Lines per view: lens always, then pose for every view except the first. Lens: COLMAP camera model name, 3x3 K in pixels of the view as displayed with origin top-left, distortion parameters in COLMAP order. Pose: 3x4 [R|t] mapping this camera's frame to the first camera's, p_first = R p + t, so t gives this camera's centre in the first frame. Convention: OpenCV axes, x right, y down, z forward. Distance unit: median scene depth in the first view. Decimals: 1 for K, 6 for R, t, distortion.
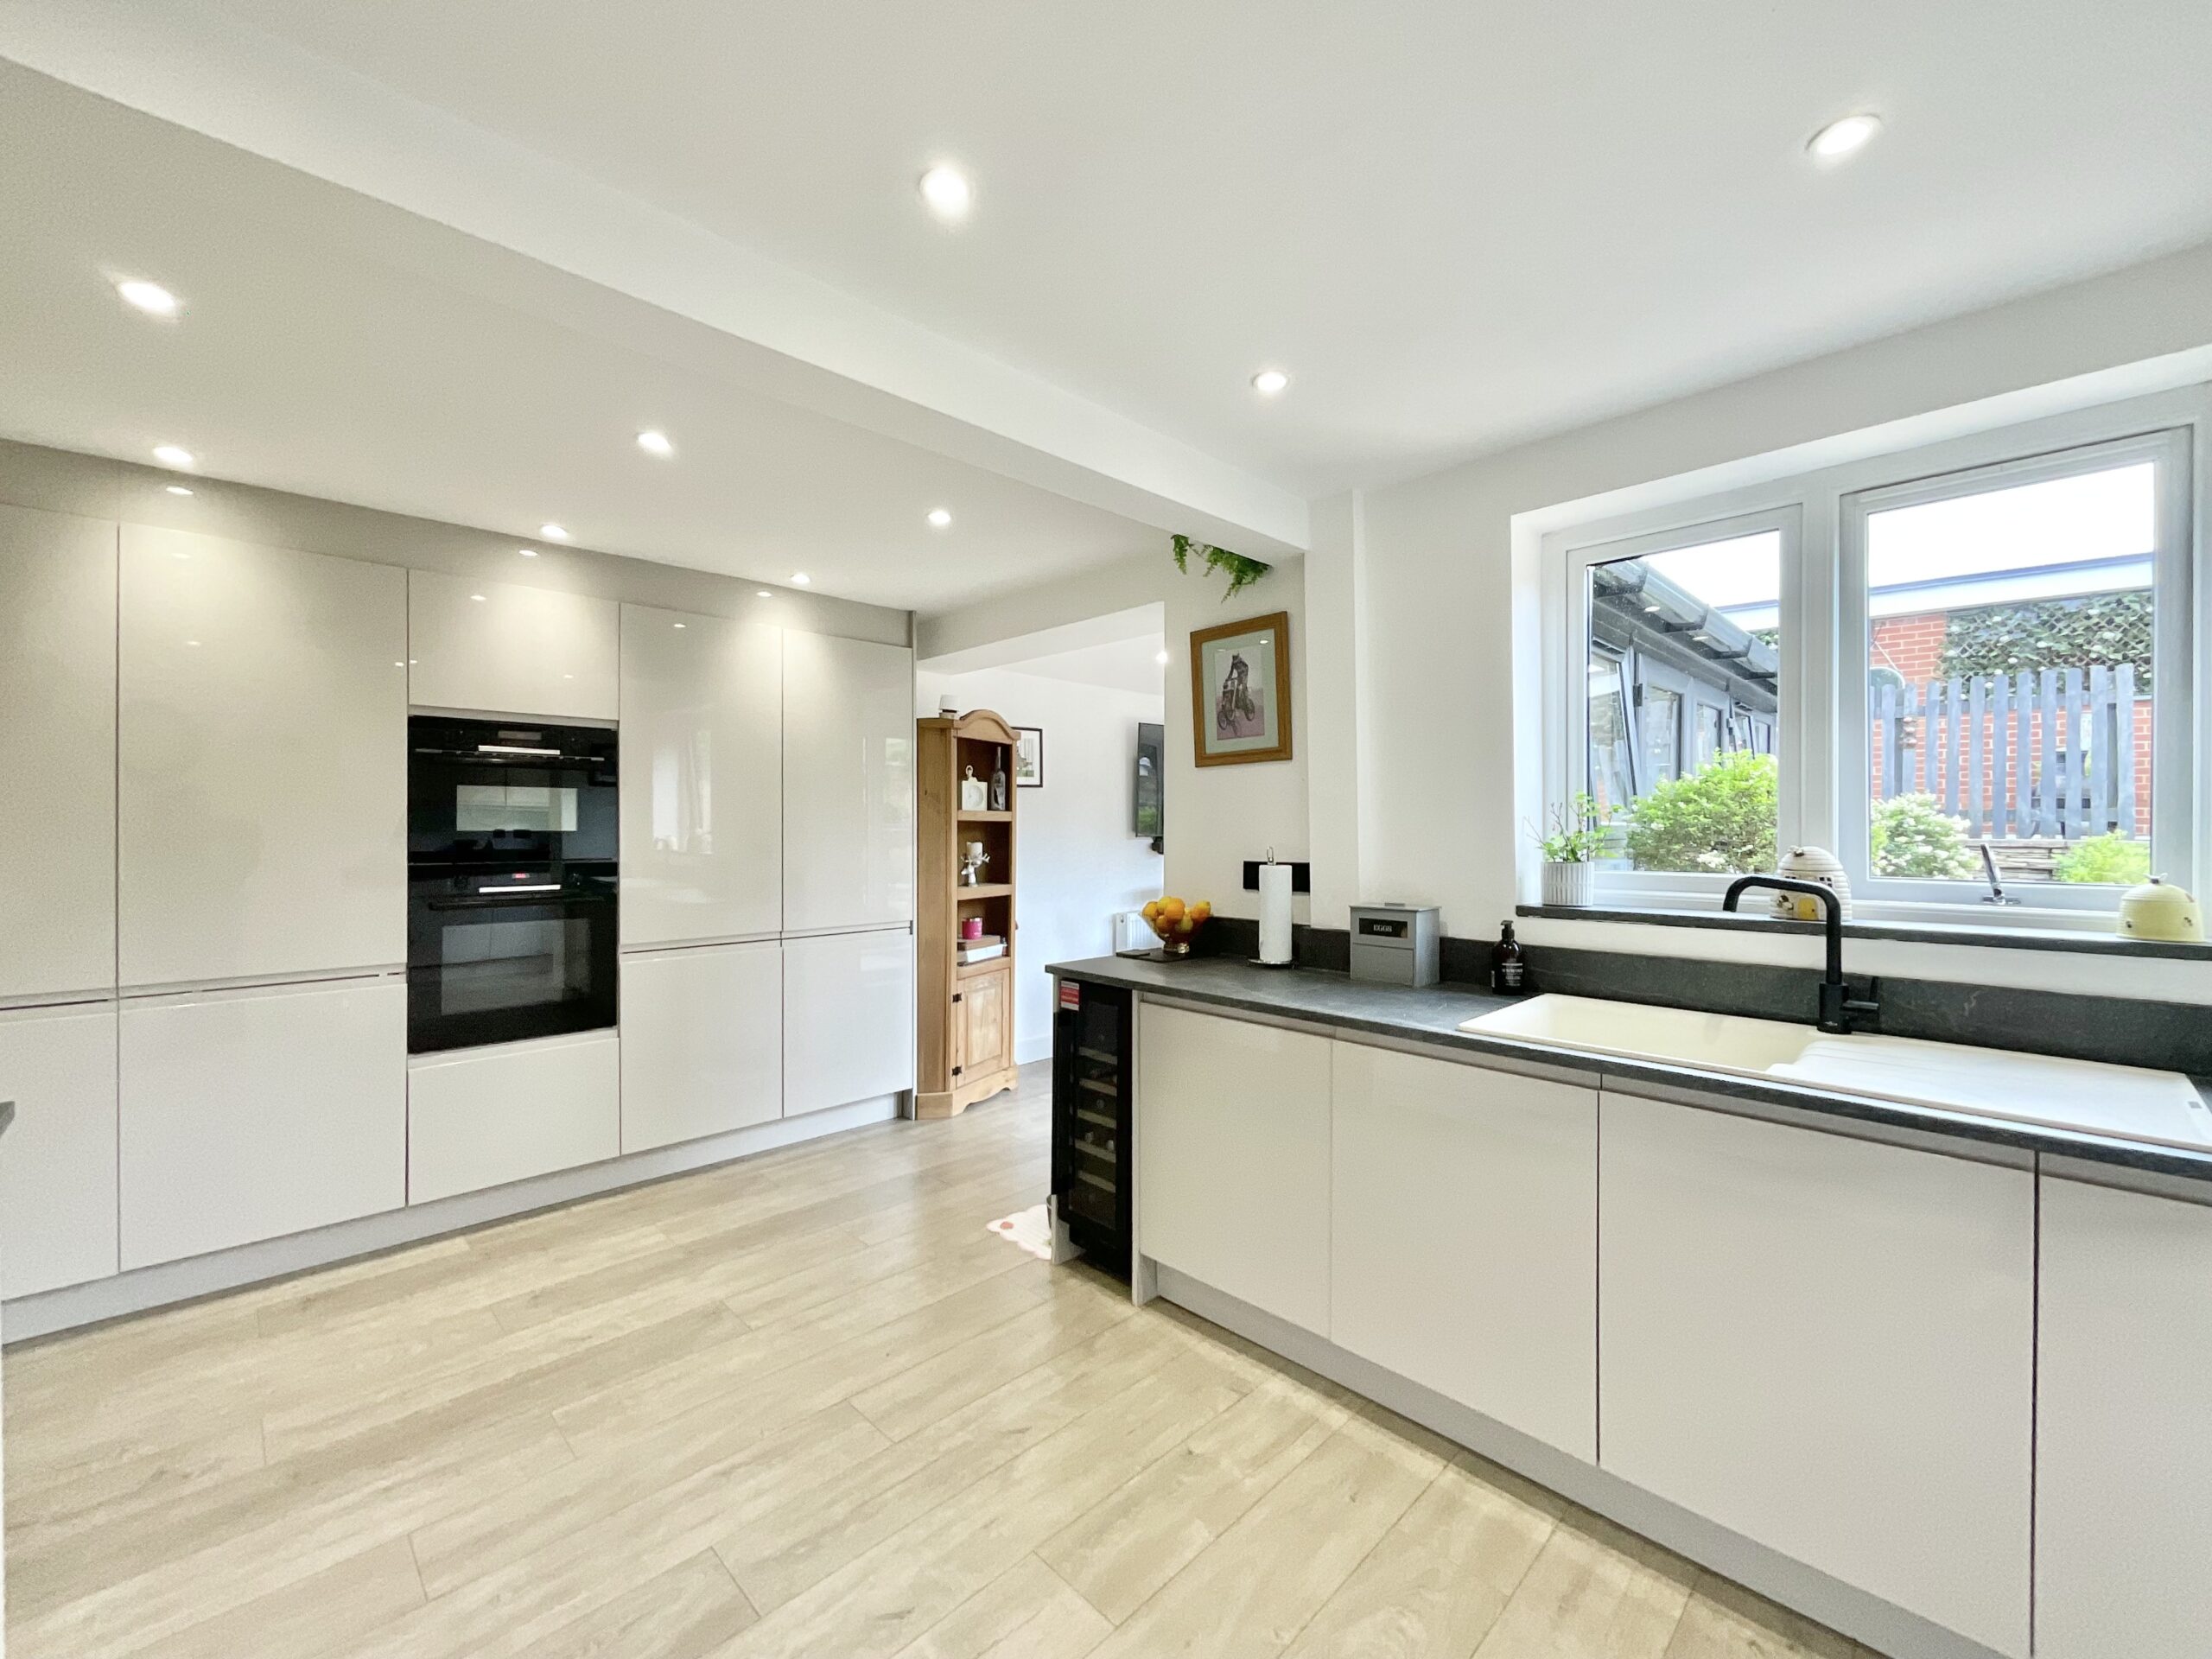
lens RADIAL K [[899.8, 0, 1113.4], [0, 899.8, 830.5], [0, 0, 1]] dist [-0.002957, 0.001177]
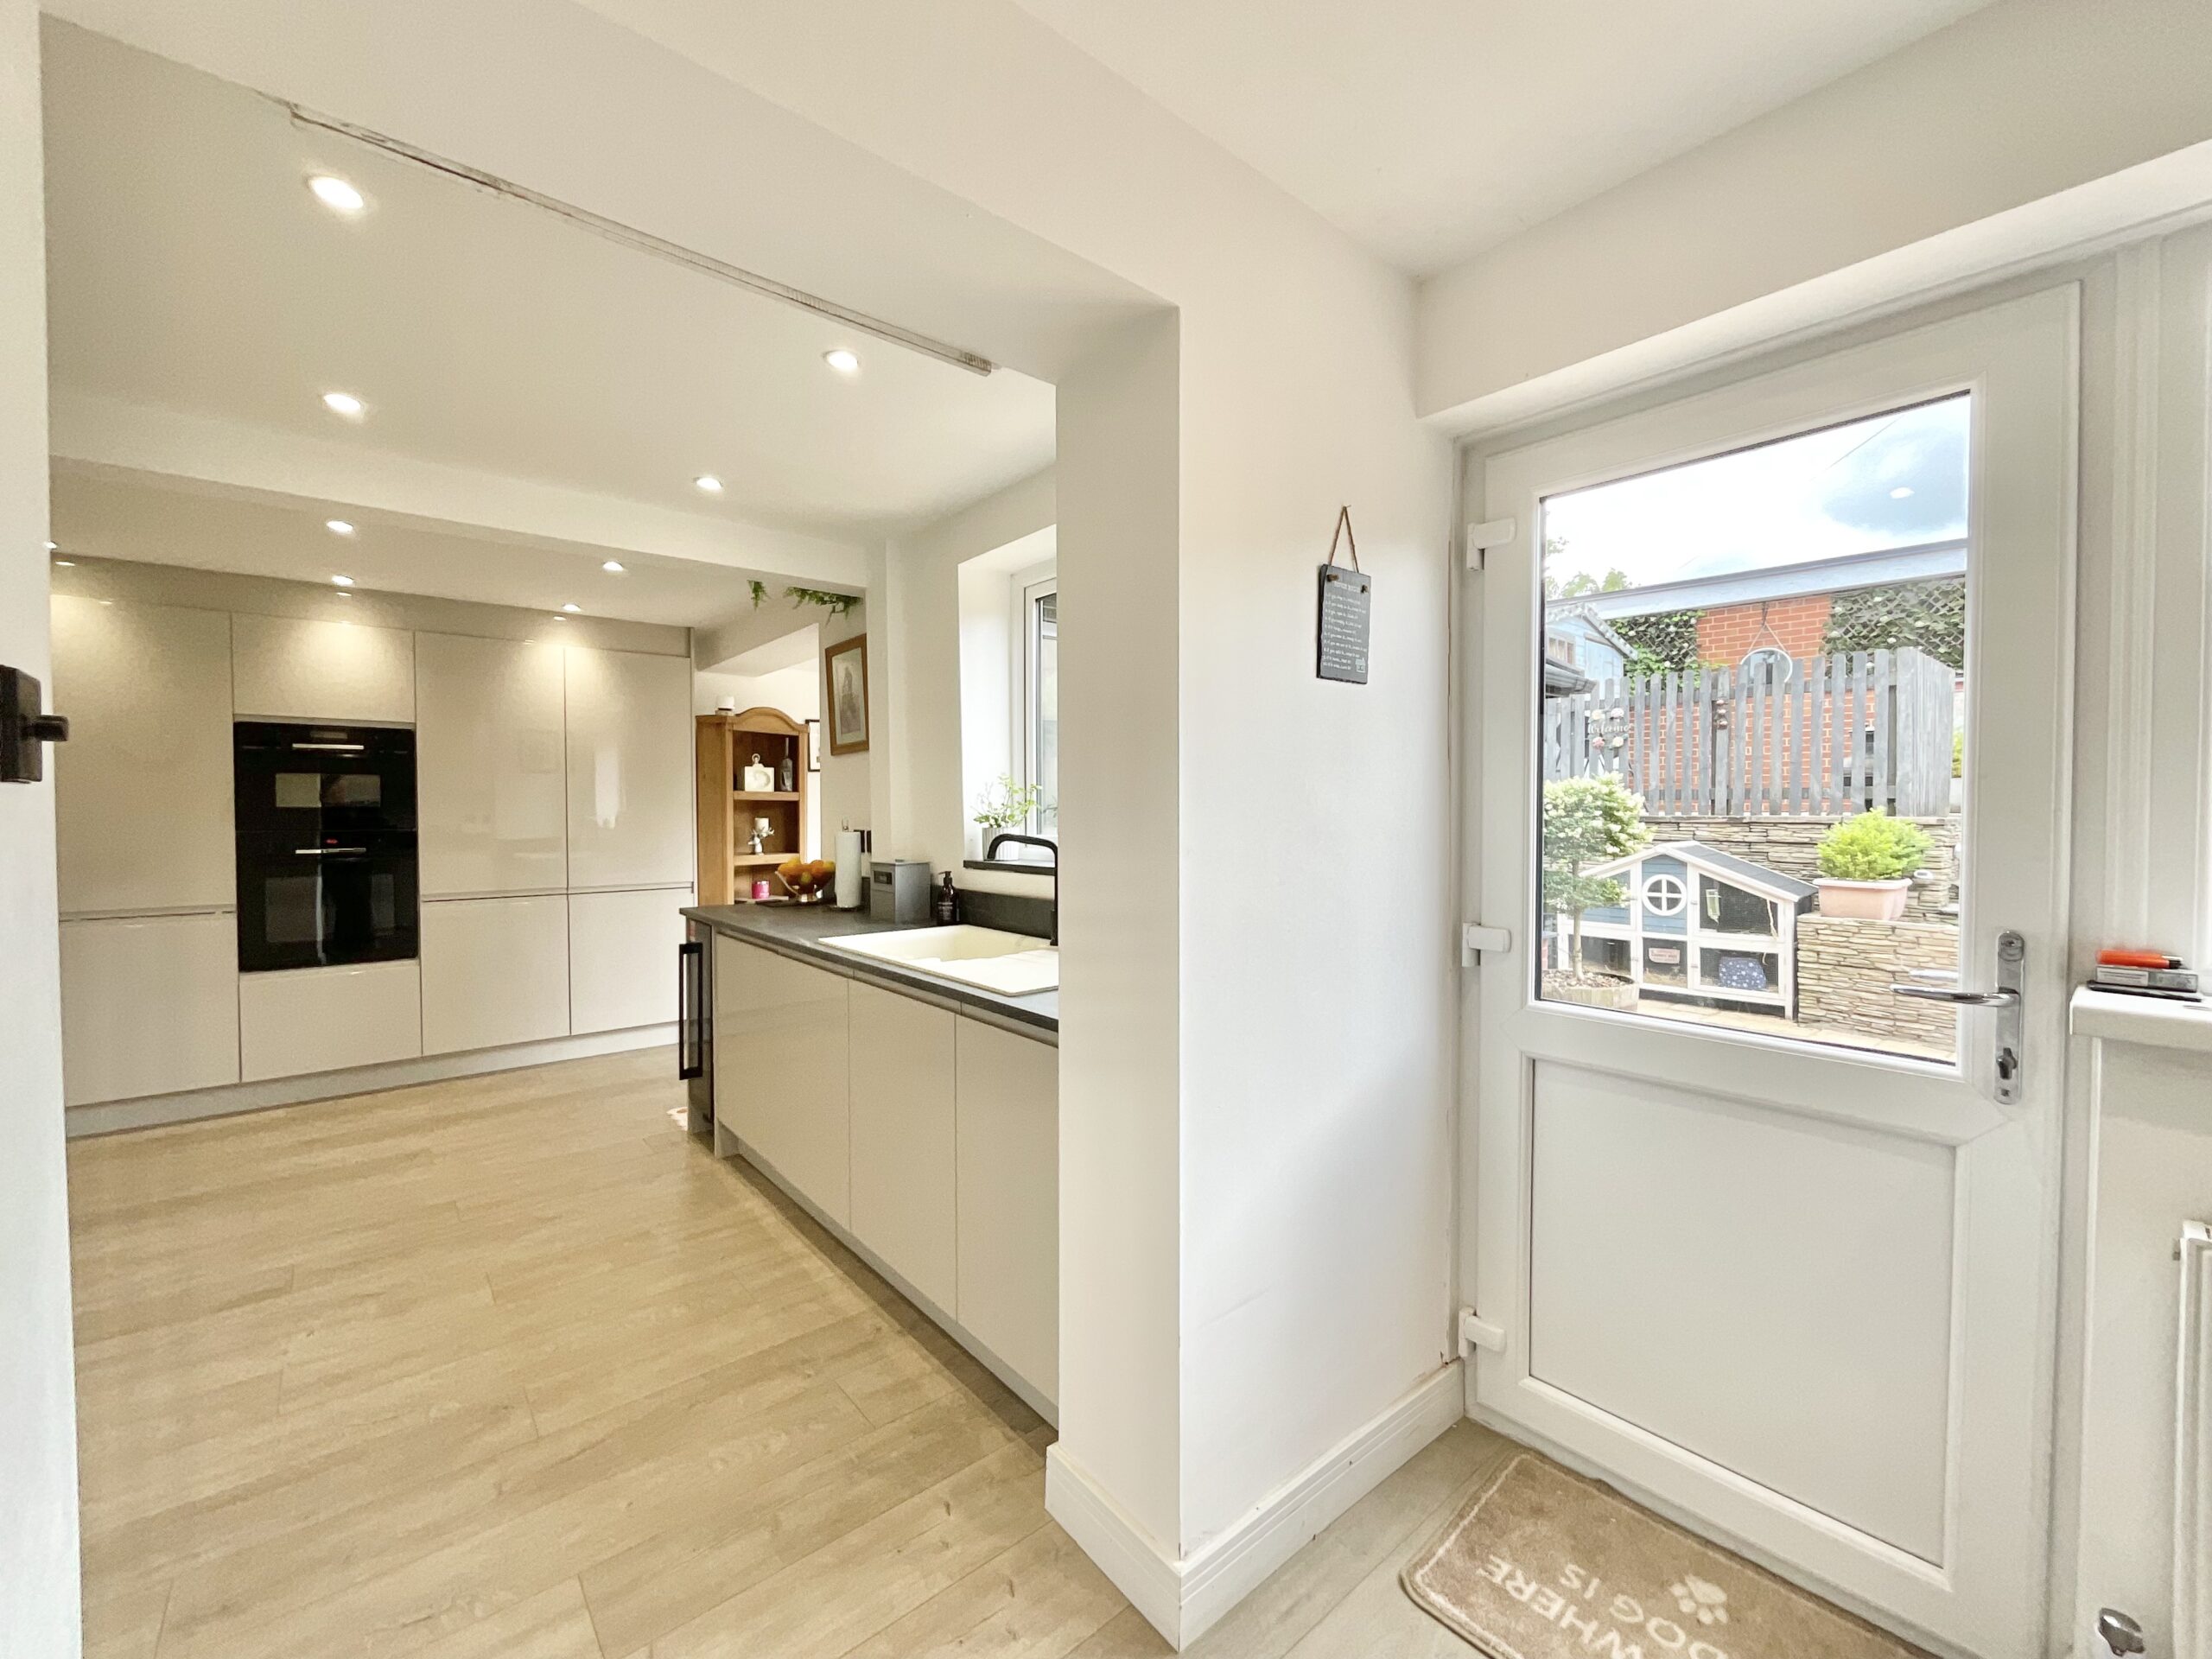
lens RADIAL K [[899.8, 0, 1112.7], [0, 899.8, 830.7], [0, 0, 1]] dist [-0.002957, 0.001177]
pose [[0.997312, -0.000719, -0.073270, 0.610007], [0.002159, 0.999806, 0.019572, 0.011286], [0.073242, -0.019678, 0.997120, -0.244800]]
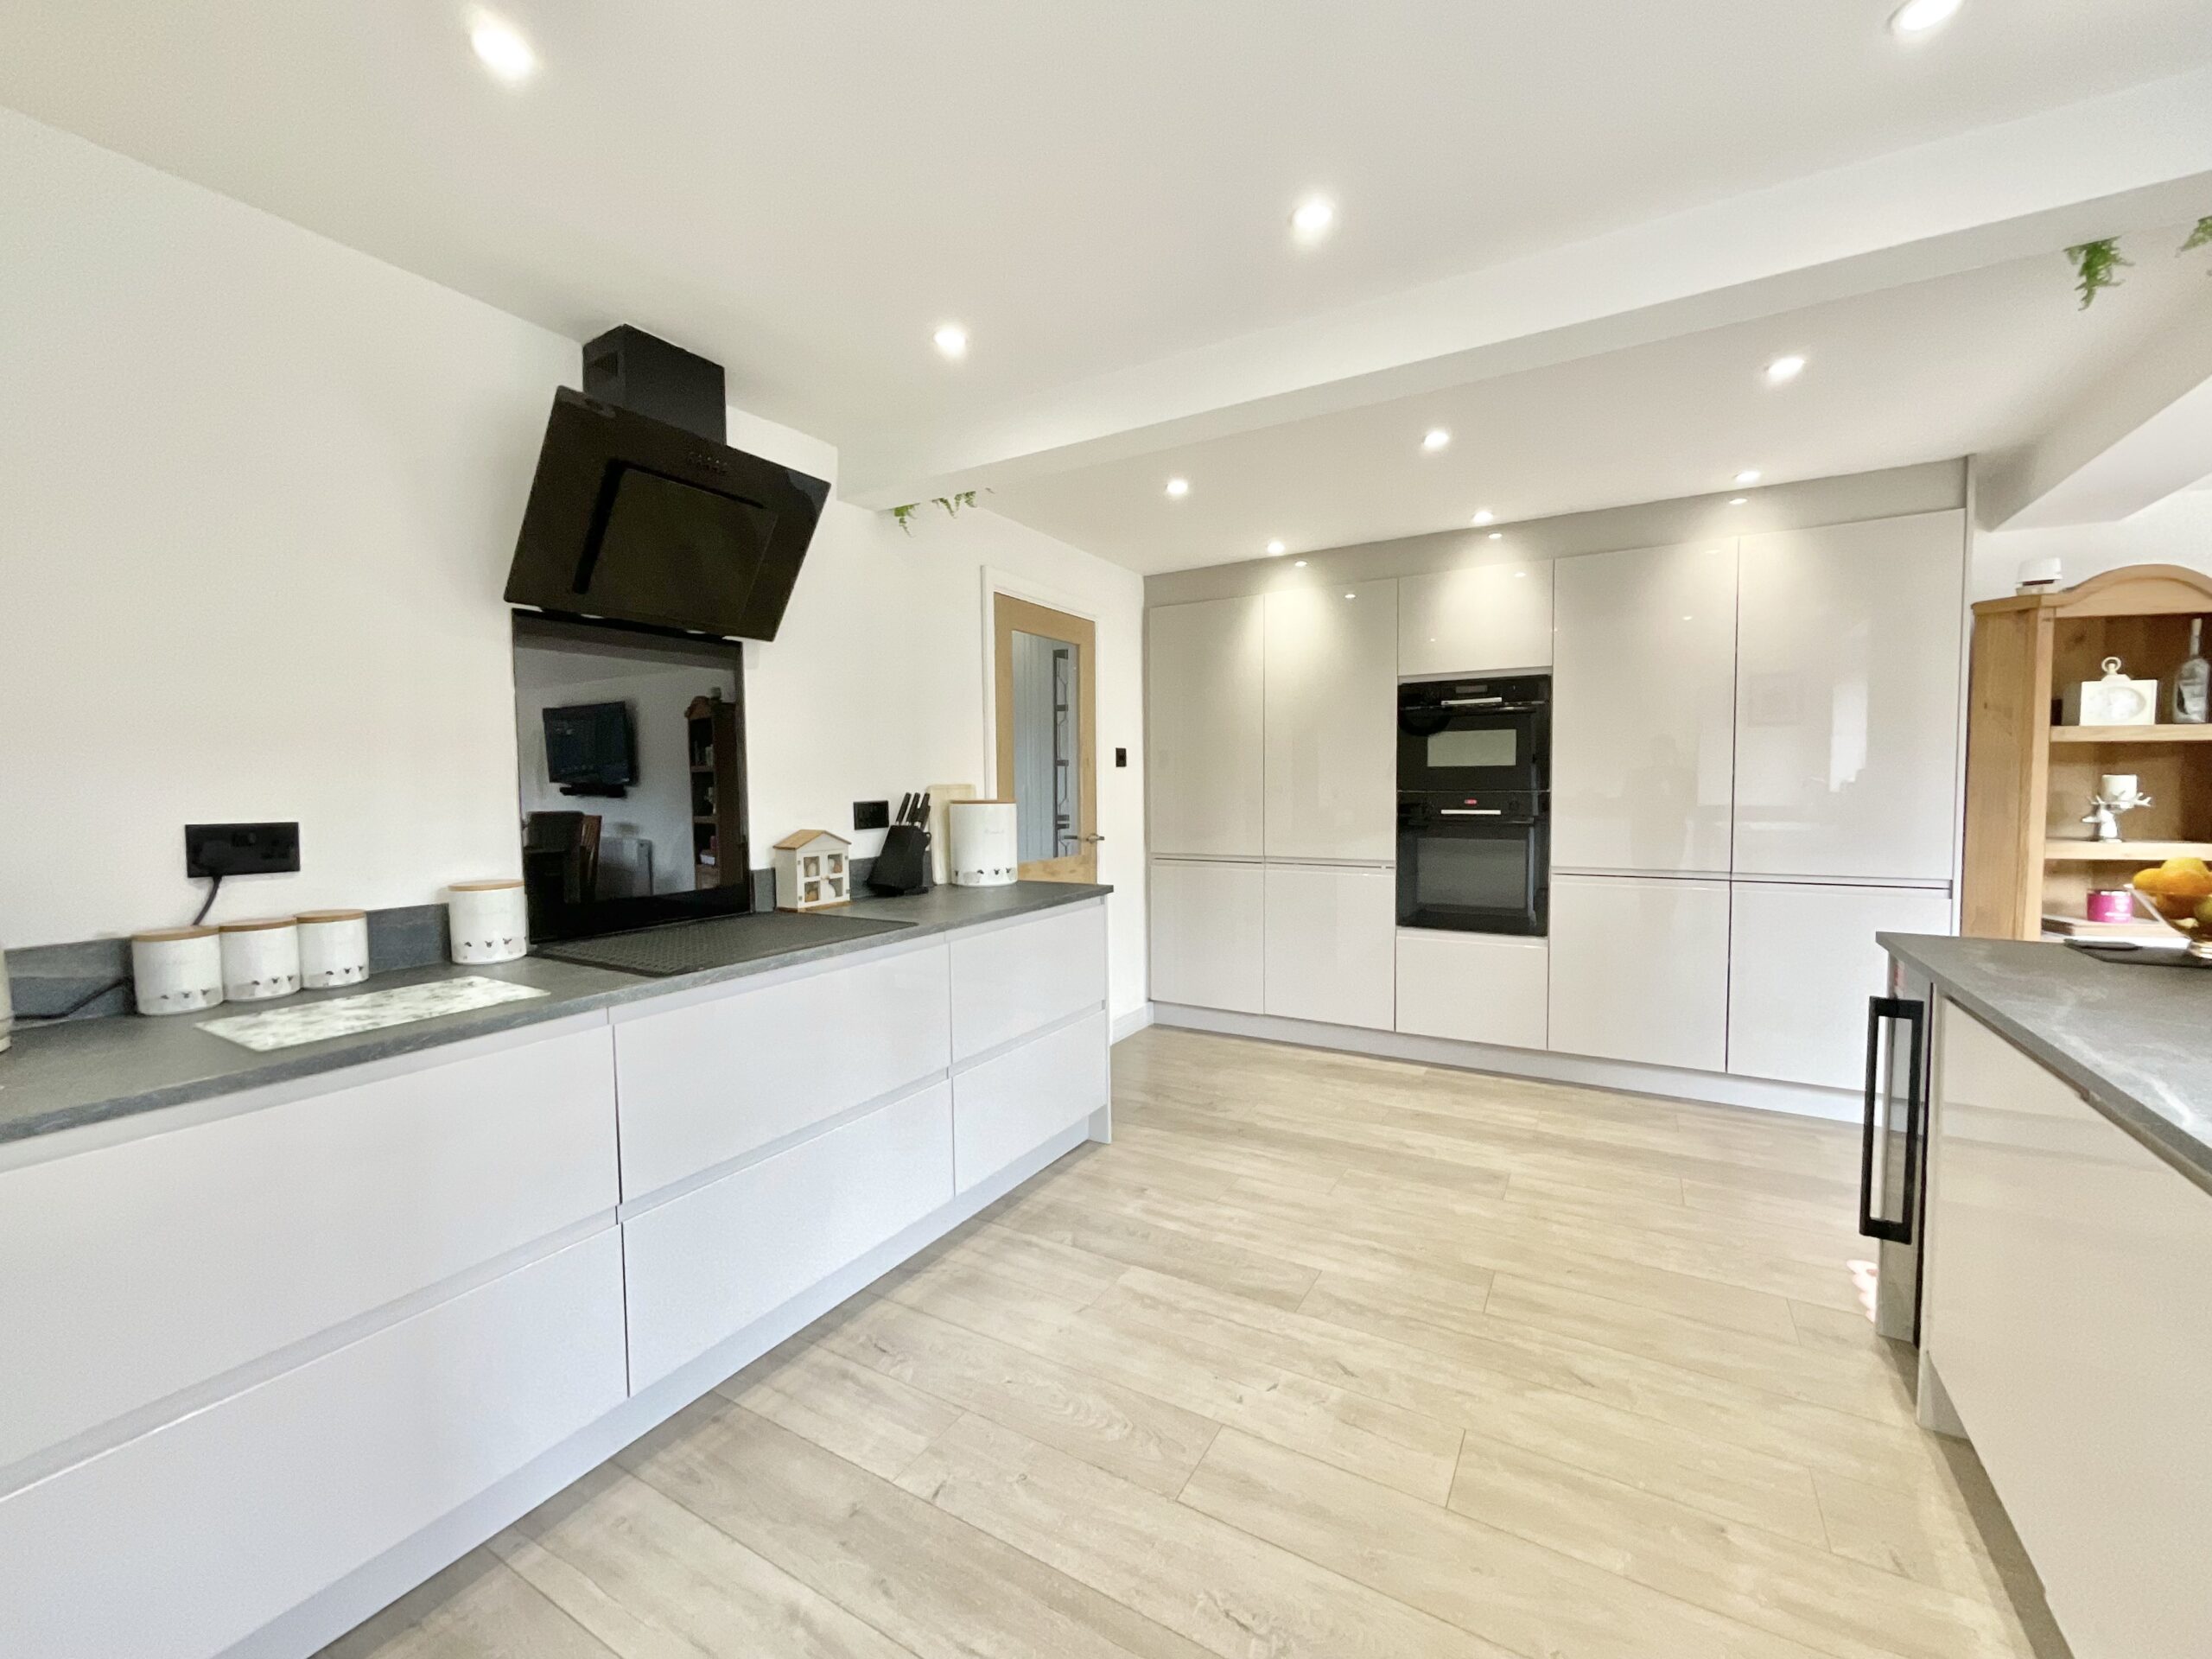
lens RADIAL K [[899.8, 0, 1092.3], [0, 899.8, 829.1], [0, 0, 1]] dist [-0.002957, 0.001177]
pose [[0.249144, 0.047528, -0.967300, 0.442975], [0.007422, 0.998672, 0.050981, 0.020811], [0.968438, -0.019881, 0.248460, 0.181151]]
